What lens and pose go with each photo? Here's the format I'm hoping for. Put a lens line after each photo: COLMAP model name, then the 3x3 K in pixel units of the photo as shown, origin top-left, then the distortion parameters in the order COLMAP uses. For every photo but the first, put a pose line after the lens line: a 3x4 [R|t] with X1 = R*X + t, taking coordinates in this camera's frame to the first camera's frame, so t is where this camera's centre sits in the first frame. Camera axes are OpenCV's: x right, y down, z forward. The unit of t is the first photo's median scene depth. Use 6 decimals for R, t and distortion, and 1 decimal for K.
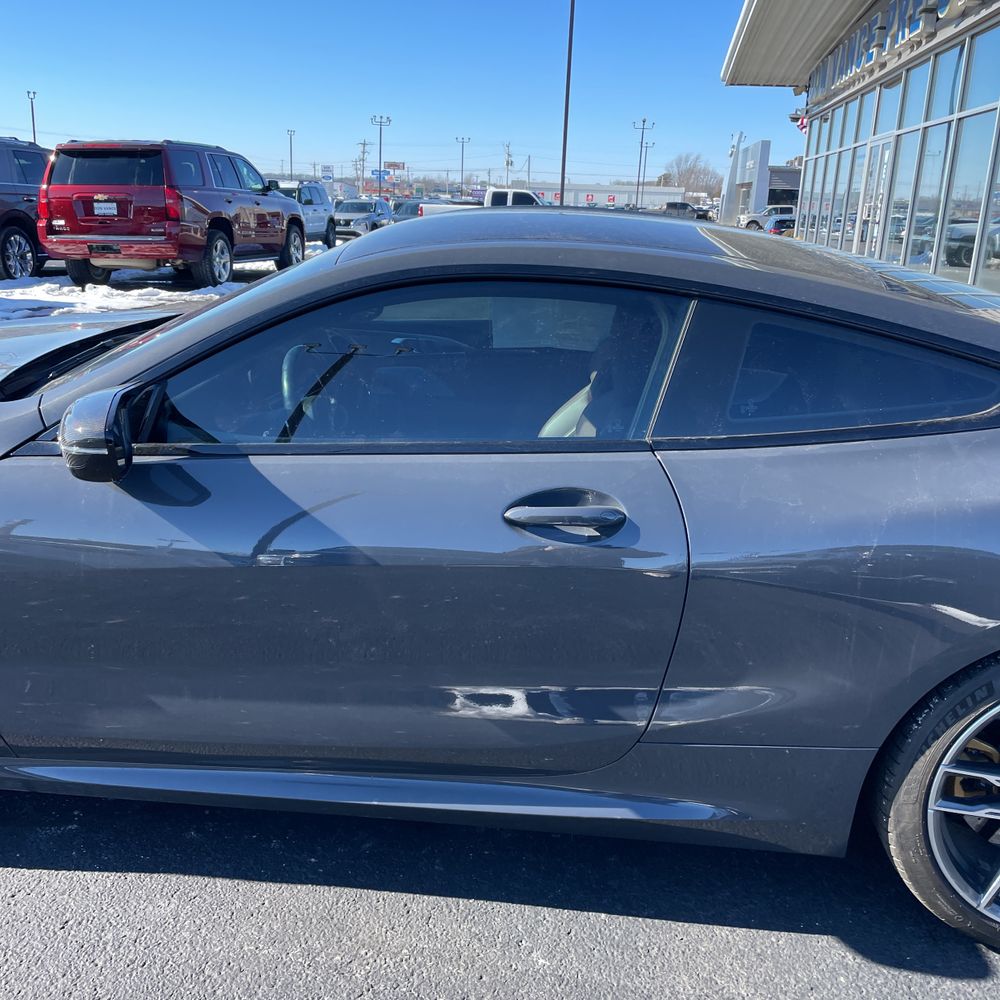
lens RADIAL K [[1024.5, 0, 525.9], [0, 1024.5, 500.5], [0, 0, 1]] dist [0.092565, -0.121114]
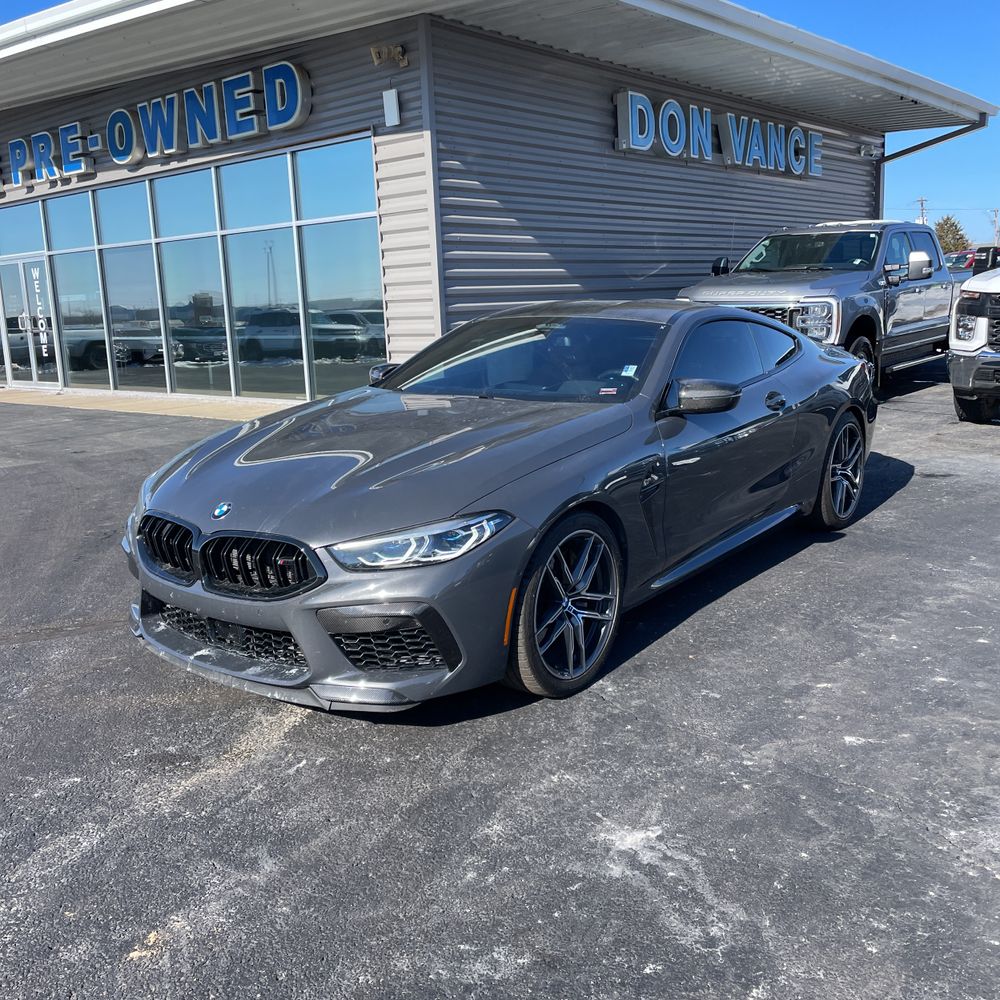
lens RADIAL K [[1030.2, 0, 500.0], [0, 1030.2, 500.0], [0, 0, 1]] dist [0.093618, -0.118188]
pose [[0.507440, -0.222536, 0.832456, -0.483468], [0.305339, 0.949828, 0.067787, -0.025840], [-0.805775, 0.219784, 0.549929, 0.028359]]
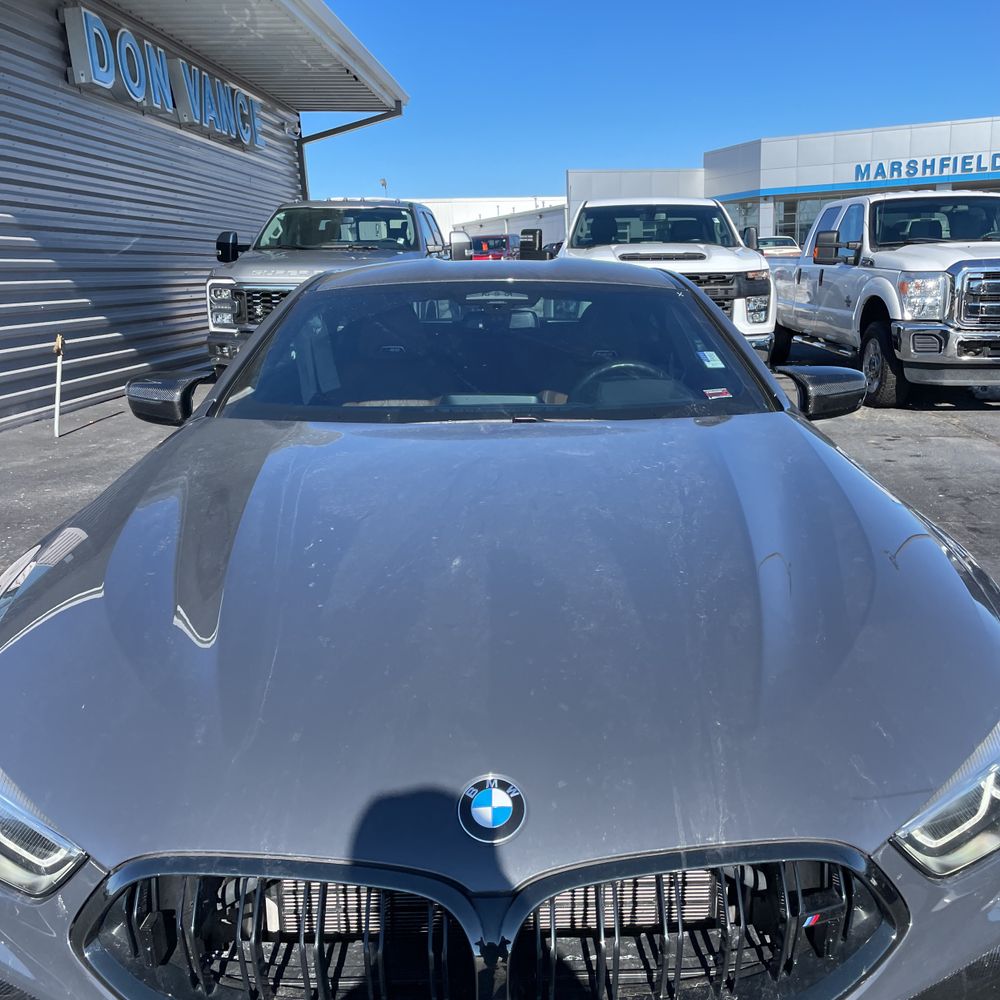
lens RADIAL K [[1024.5, 0, 525.9], [0, 1024.5, 500.5], [0, 0, 1]] dist [0.092565, -0.121114]
pose [[-0.149449, -0.253001, 0.955853, -0.345598], [0.315821, 0.903857, 0.288617, -0.094929], [-0.936975, 0.345012, -0.055177, 0.292811]]
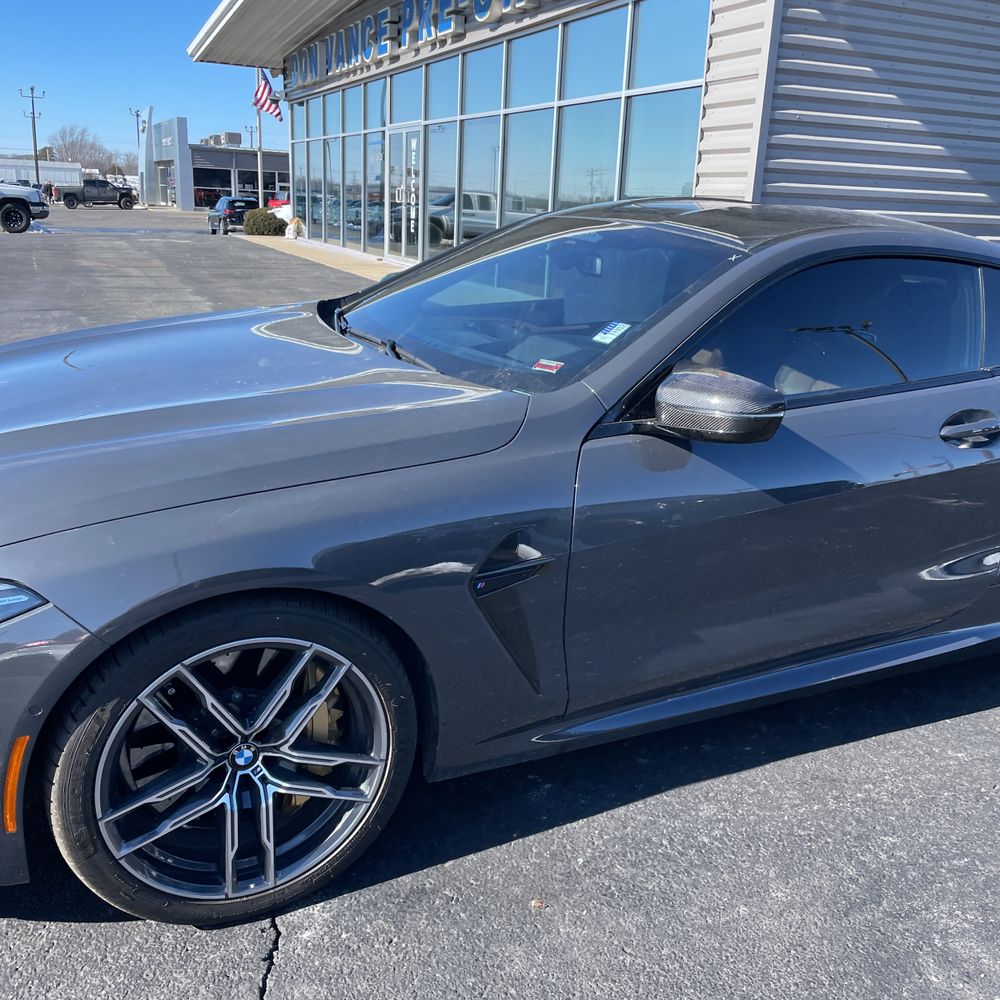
lens RADIAL K [[1036.2, 0, 500.0], [0, 1036.2, 500.0], [0, 0, 1]] dist [0.121925, -0.174401]
pose [[0.842777, -0.155270, 0.515382, -0.227383], [0.147470, 0.987460, 0.056345, -0.011545], [-0.517668, 0.028517, 0.855106, 0.023030]]
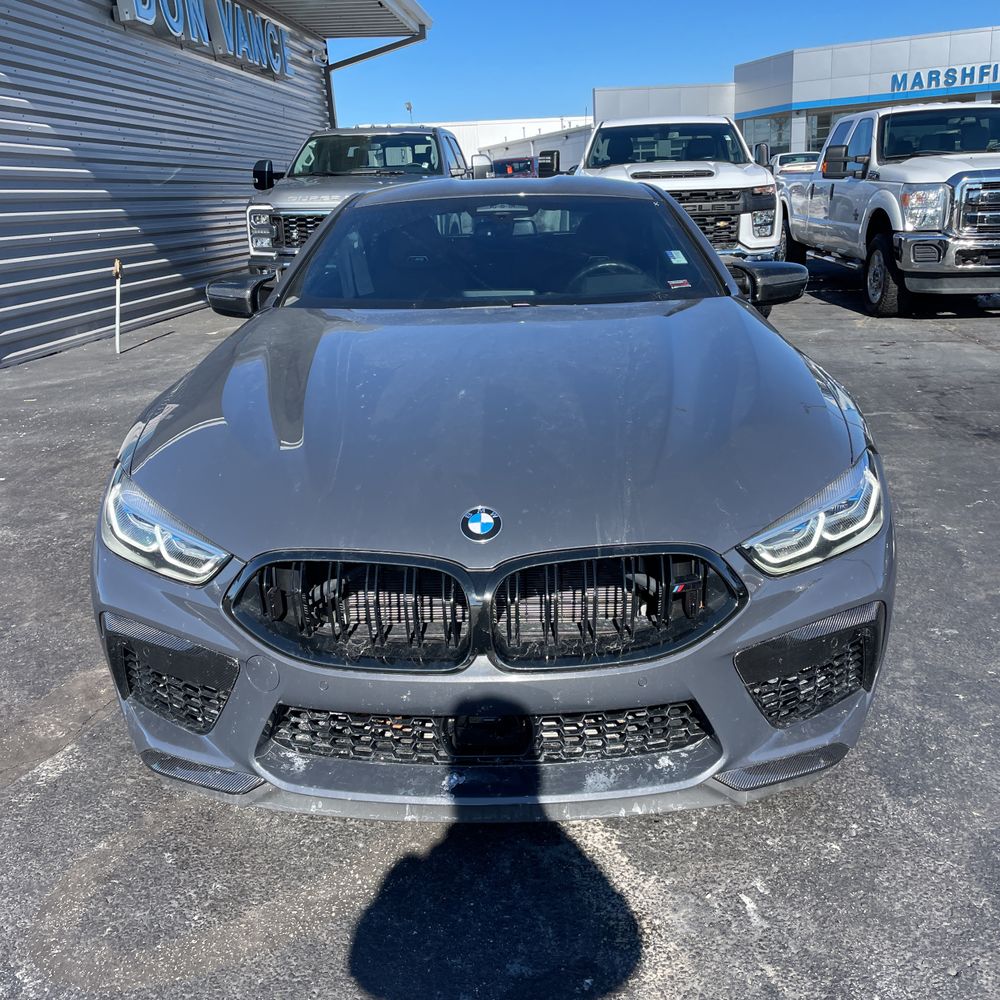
lens RADIAL K [[1030.2, 0, 500.0], [0, 1030.2, 500.0], [0, 0, 1]] dist [0.093618, -0.118188]
pose [[-0.099852, -0.314842, 0.943877, -0.420811], [0.338173, 0.881410, 0.329780, -0.095172], [-0.935772, 0.352123, 0.018461, 0.293815]]
